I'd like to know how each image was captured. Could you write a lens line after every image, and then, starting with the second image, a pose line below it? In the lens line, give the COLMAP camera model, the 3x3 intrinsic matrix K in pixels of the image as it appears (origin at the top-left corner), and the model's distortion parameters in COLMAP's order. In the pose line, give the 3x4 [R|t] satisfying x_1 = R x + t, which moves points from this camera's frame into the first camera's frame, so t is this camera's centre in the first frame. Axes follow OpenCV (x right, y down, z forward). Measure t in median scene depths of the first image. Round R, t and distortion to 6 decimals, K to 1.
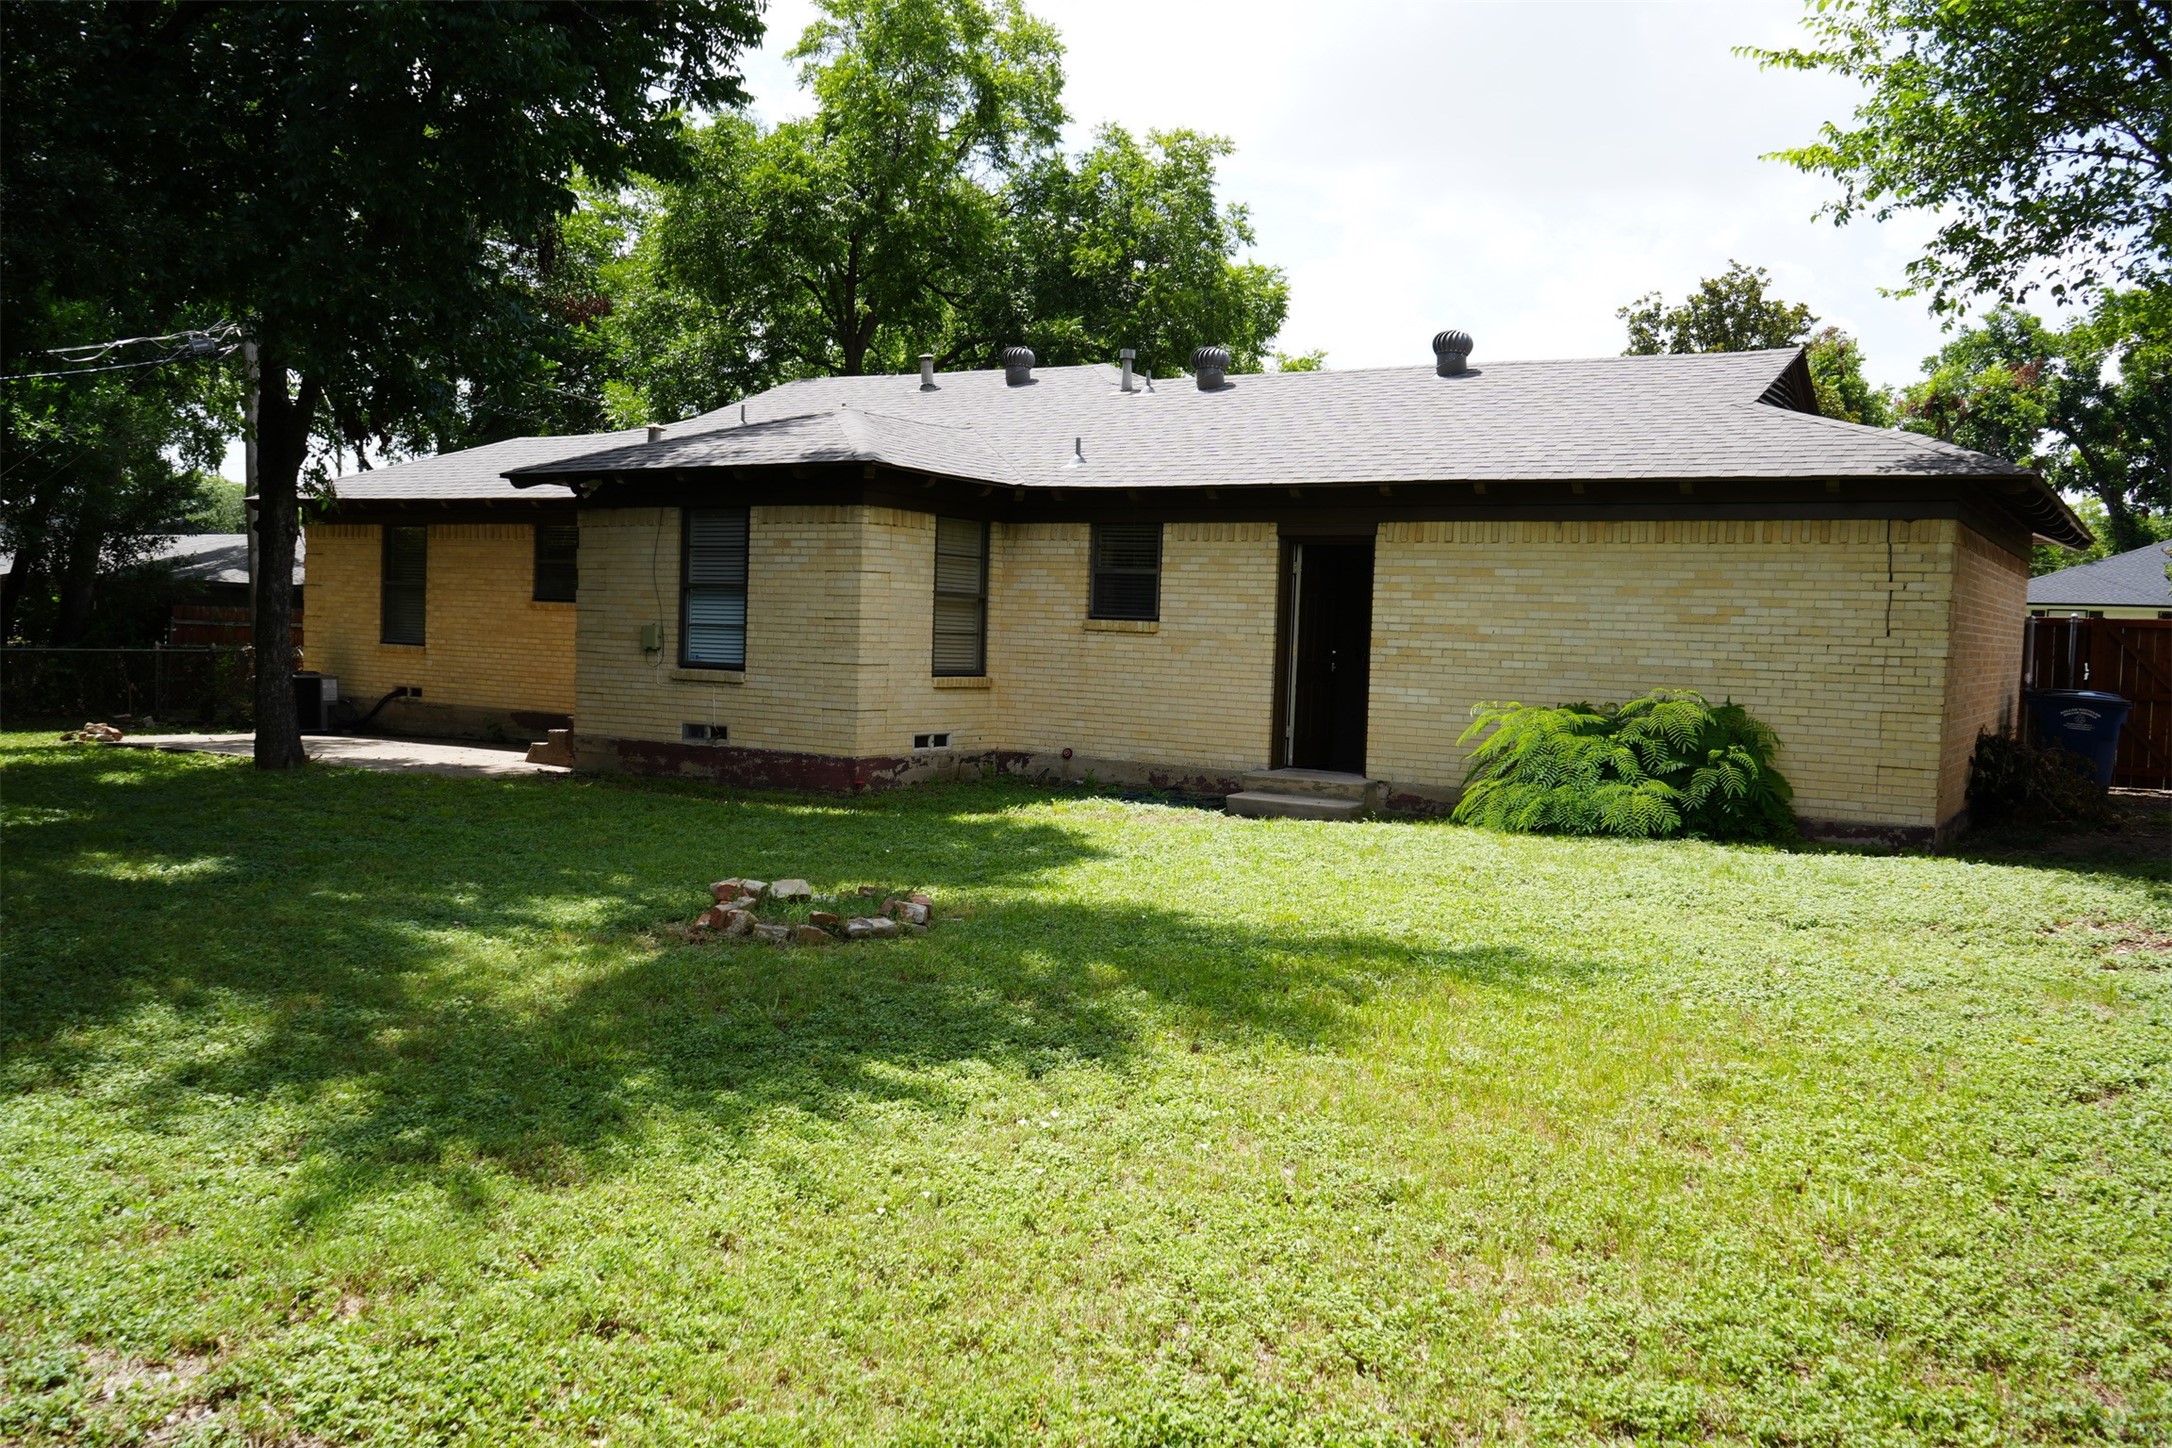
lens RADIAL K [[1729.1, 0, 1083.0], [0, 1729.1, 723.0], [0, 0, 1]] dist [-0.017113, 0.019360]
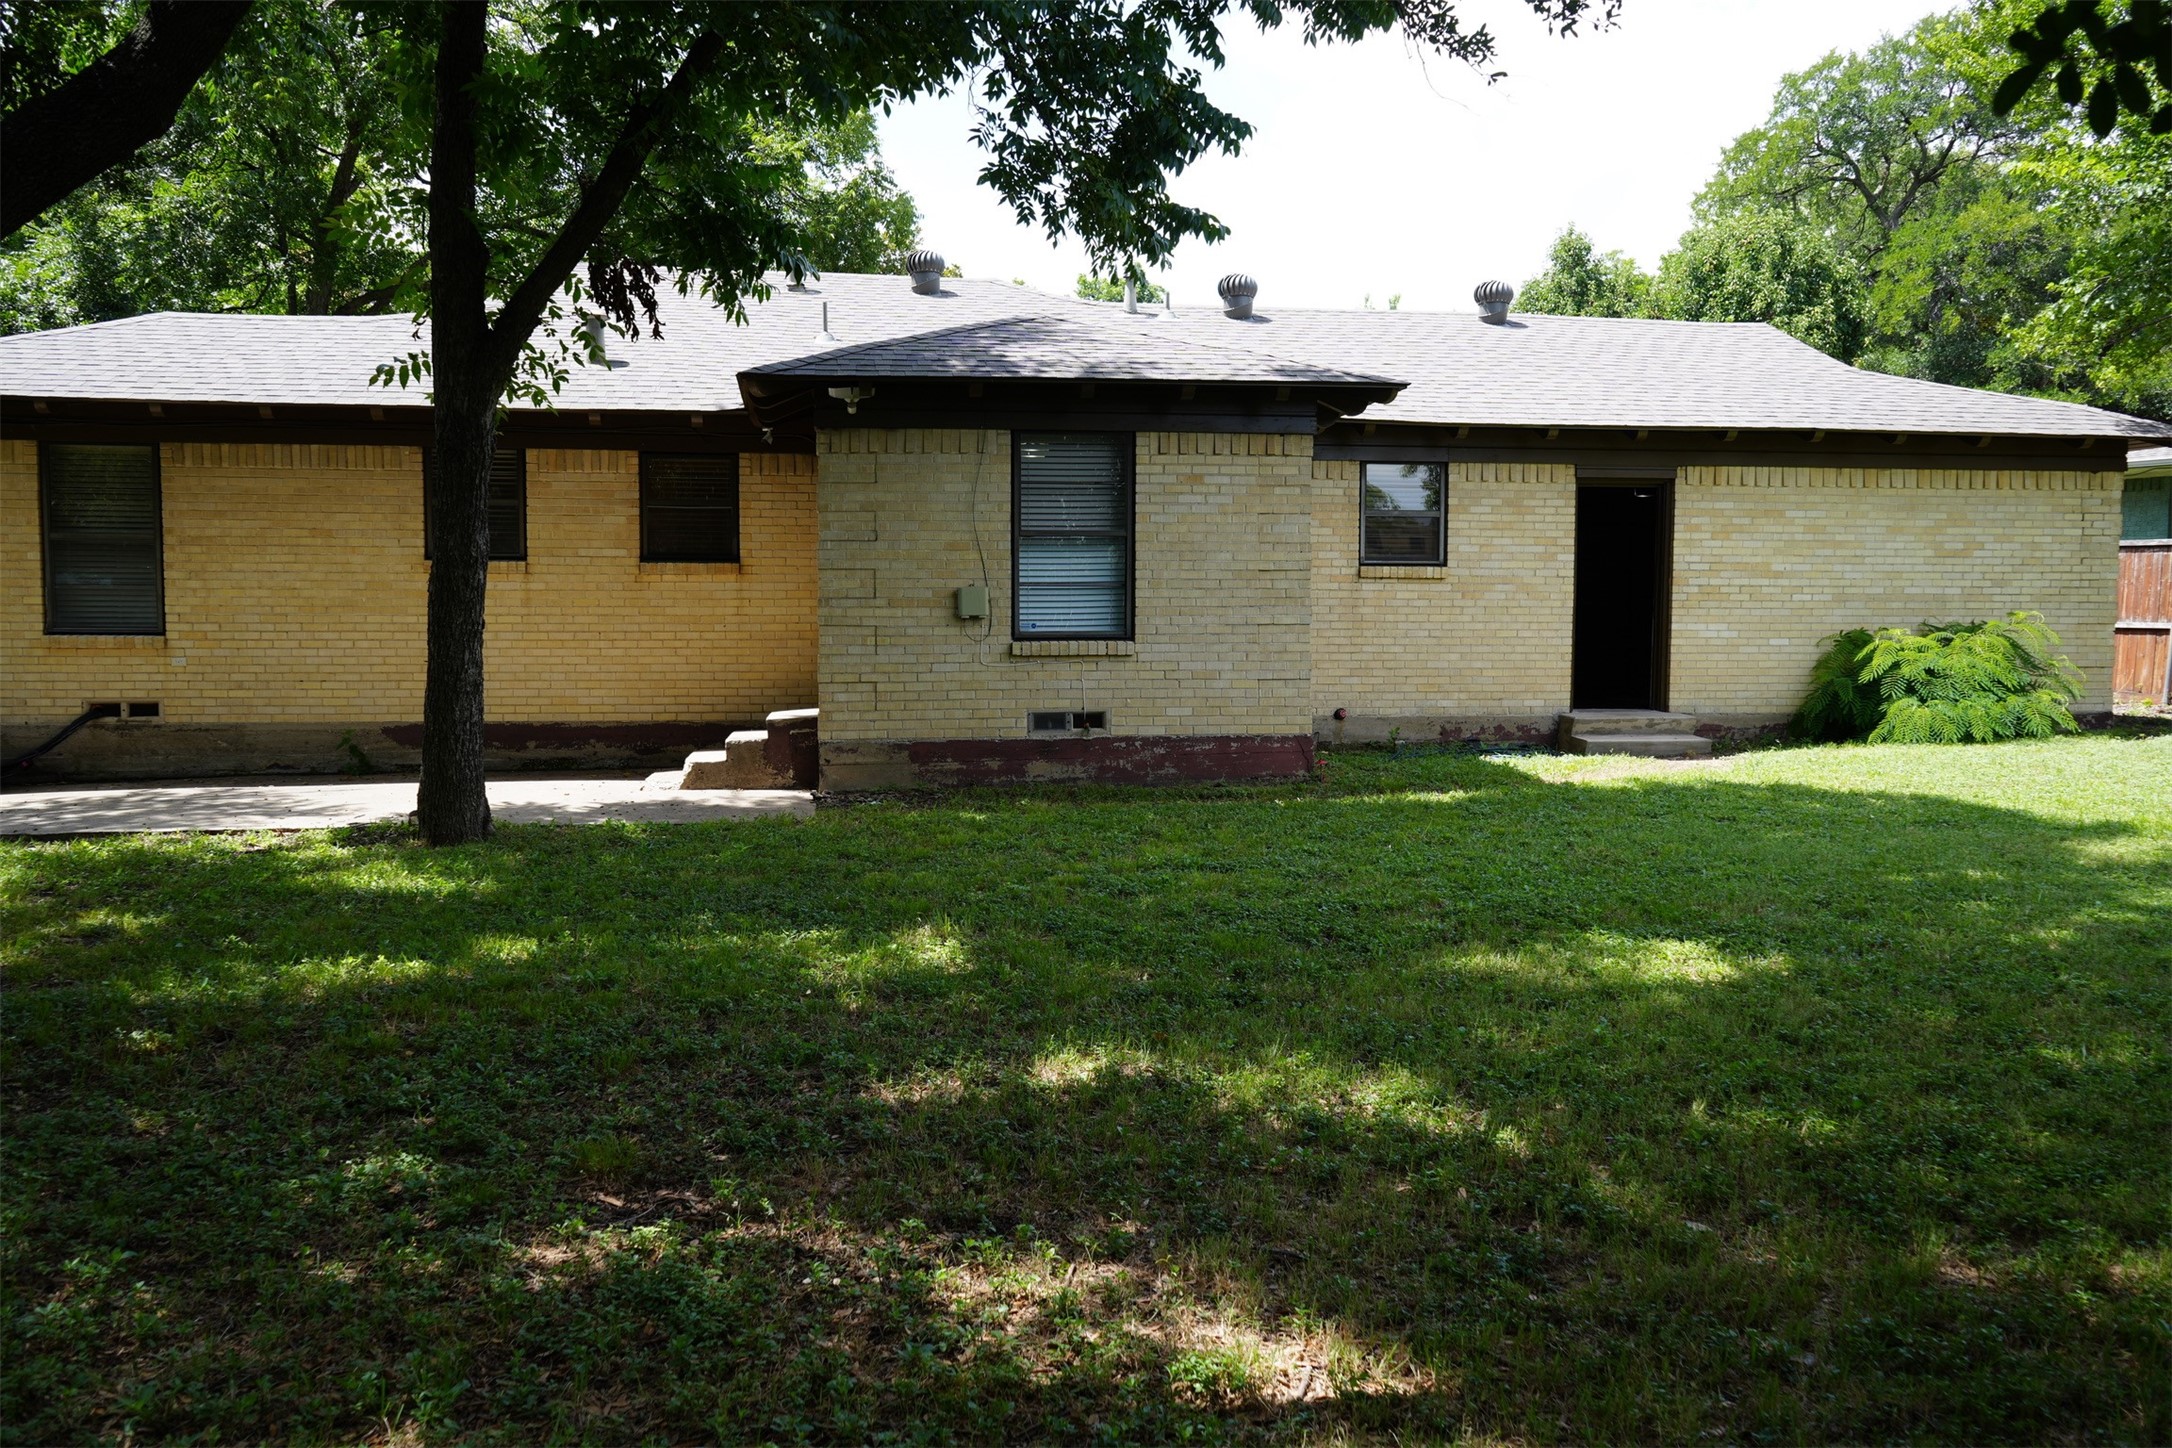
lens RADIAL K [[1729.1, 0, 1082.1], [0, 1729.1, 722.3], [0, 0, 1]] dist [-0.017113, 0.019360]
pose [[0.761742, -0.079015, 0.643044, -0.733910], [0.059605, 0.996873, 0.051885, -0.035162], [-0.645132, -0.001195, 0.764070, 0.409709]]
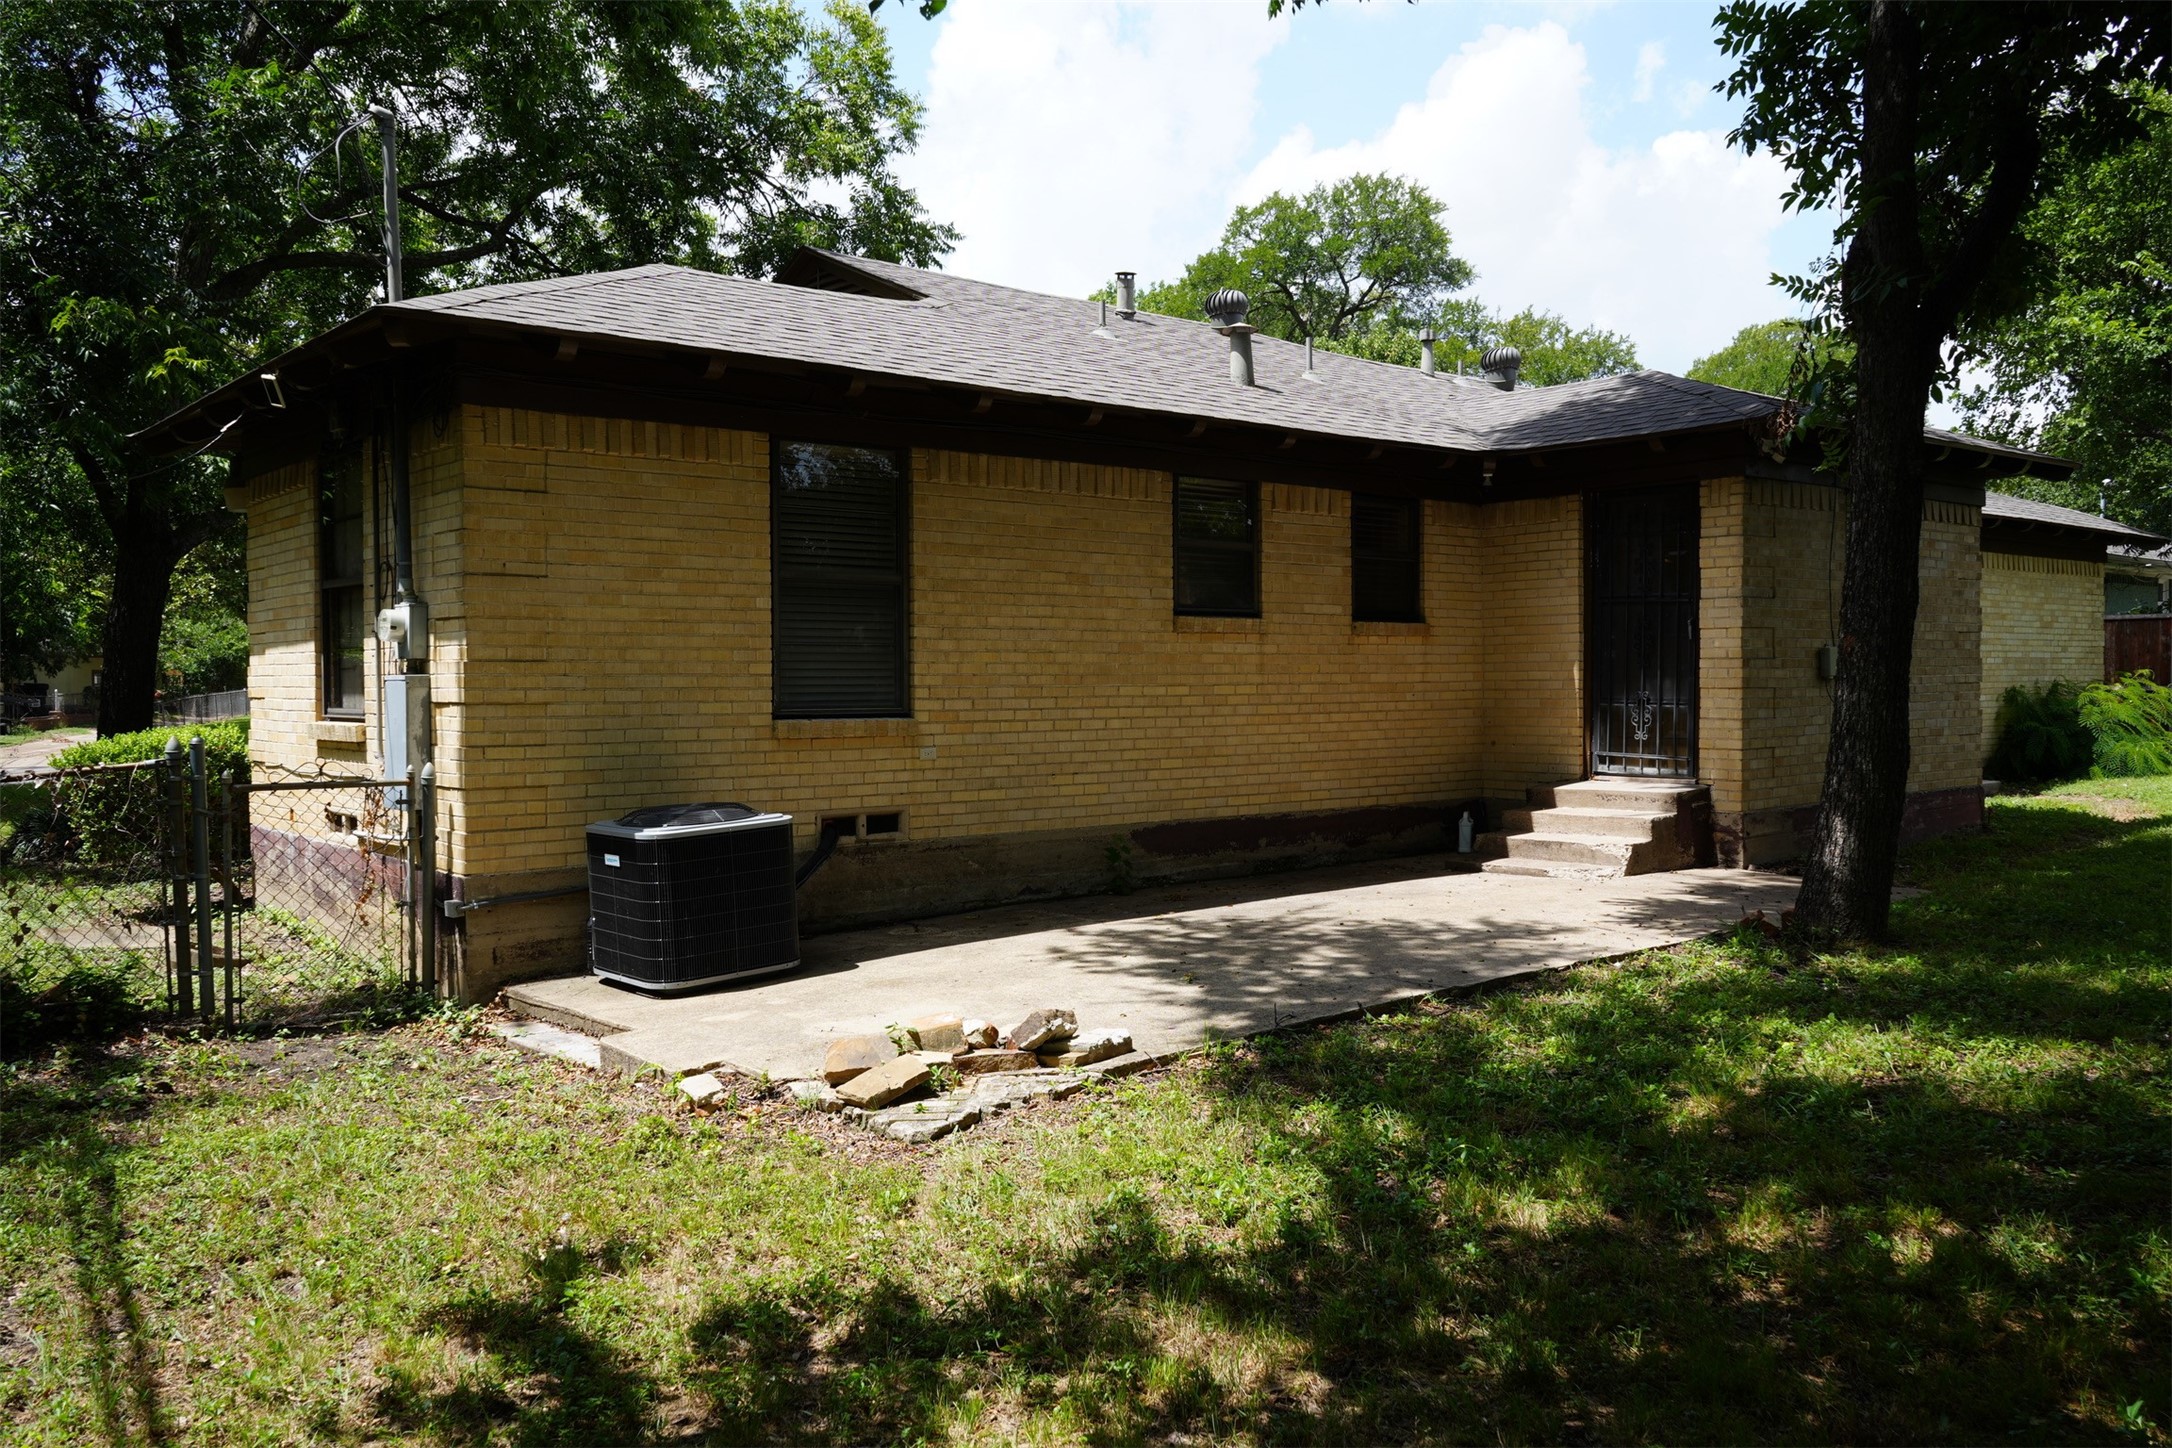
lens RADIAL K [[1729.1, 0, 1086.3], [0, 1729.1, 724.5], [0, 0, 1]] dist [-0.017113, 0.019360]
pose [[0.311861, -0.061162, 0.948157, -1.093087], [0.072461, 0.996551, 0.040450, -0.079293], [-0.947360, 0.056090, 0.315217, 1.118782]]
